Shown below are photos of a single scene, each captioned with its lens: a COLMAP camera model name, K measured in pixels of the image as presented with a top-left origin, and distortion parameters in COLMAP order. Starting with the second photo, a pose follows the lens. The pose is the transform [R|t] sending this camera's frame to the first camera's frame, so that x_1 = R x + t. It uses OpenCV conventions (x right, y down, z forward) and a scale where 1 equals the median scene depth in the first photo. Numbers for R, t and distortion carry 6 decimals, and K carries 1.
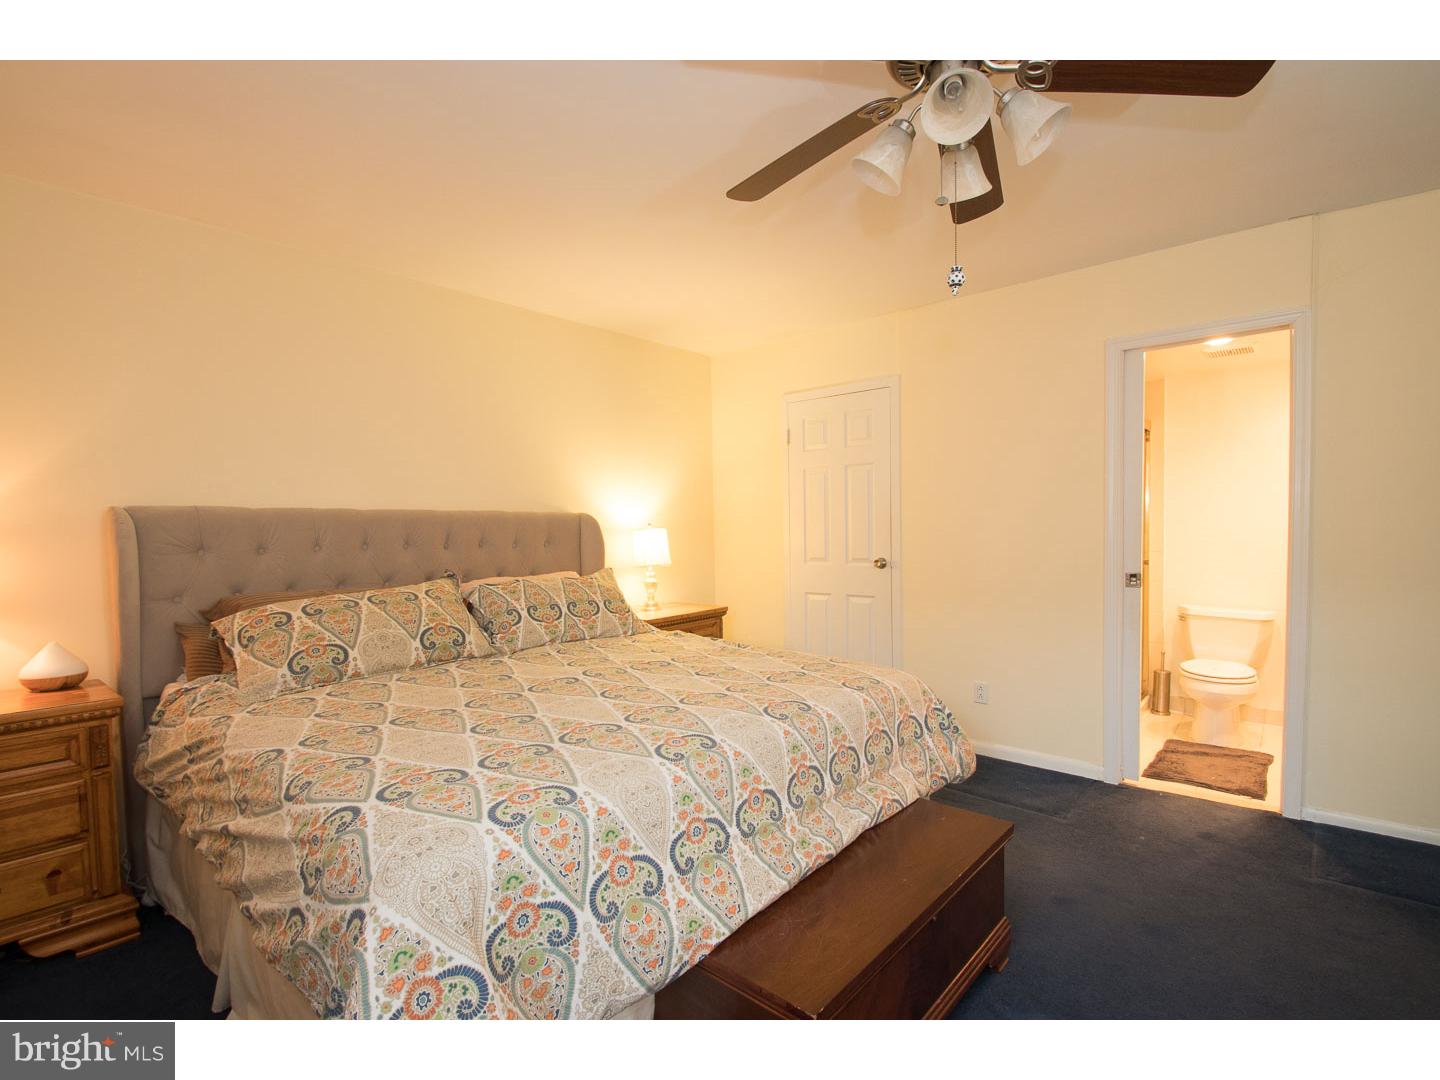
lens RADIAL K [[670.3, 0, 717.1], [0, 670.3, 555.4], [0, 0, 1]] dist [0.009437, -0.015939]
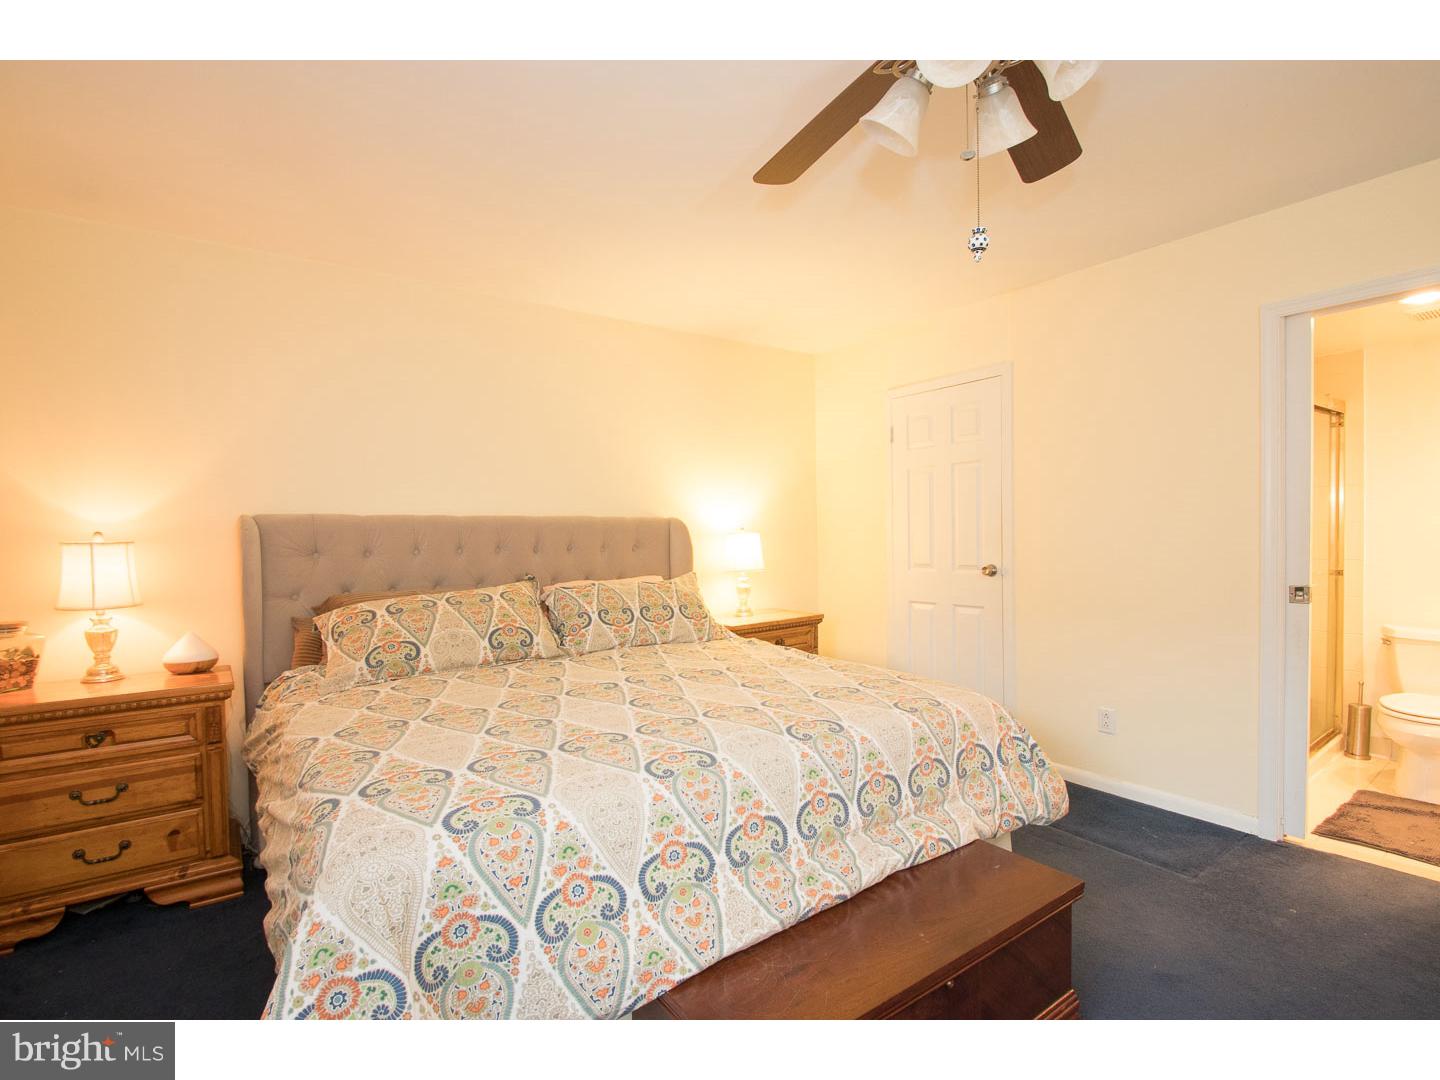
lens RADIAL K [[670.3, 0, 717.1], [0, 670.3, 555.4], [0, 0, 1]] dist [0.009437, -0.015939]
pose [[0.974735, 0.005057, -0.223306, 0.181653], [-0.006431, 0.999965, -0.005425, -0.003273], [0.223271, 0.006724, 0.974733, 0.073066]]
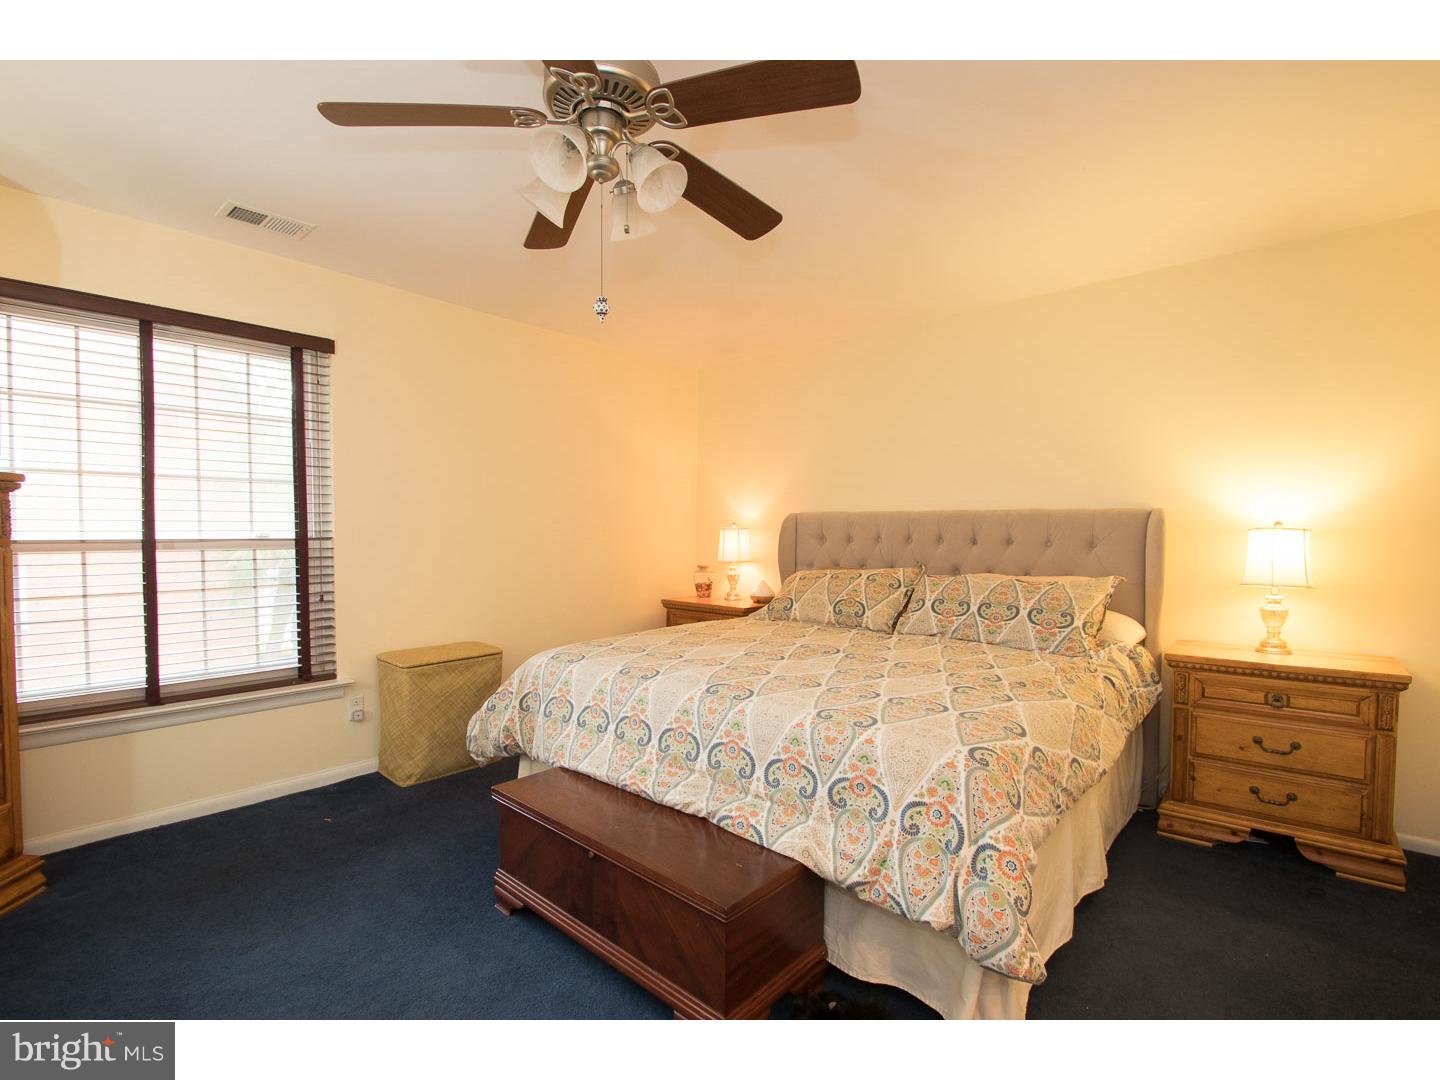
lens RADIAL K [[670.3, 0, 717.1], [0, 670.3, 555.4], [0, 0, 1]] dist [0.009437, -0.015939]
pose [[-0.007511, 0.051180, -0.998661, 1.222783], [-0.044109, 0.997700, 0.051462, -0.051969], [0.998998, 0.044437, -0.005236, 0.992375]]
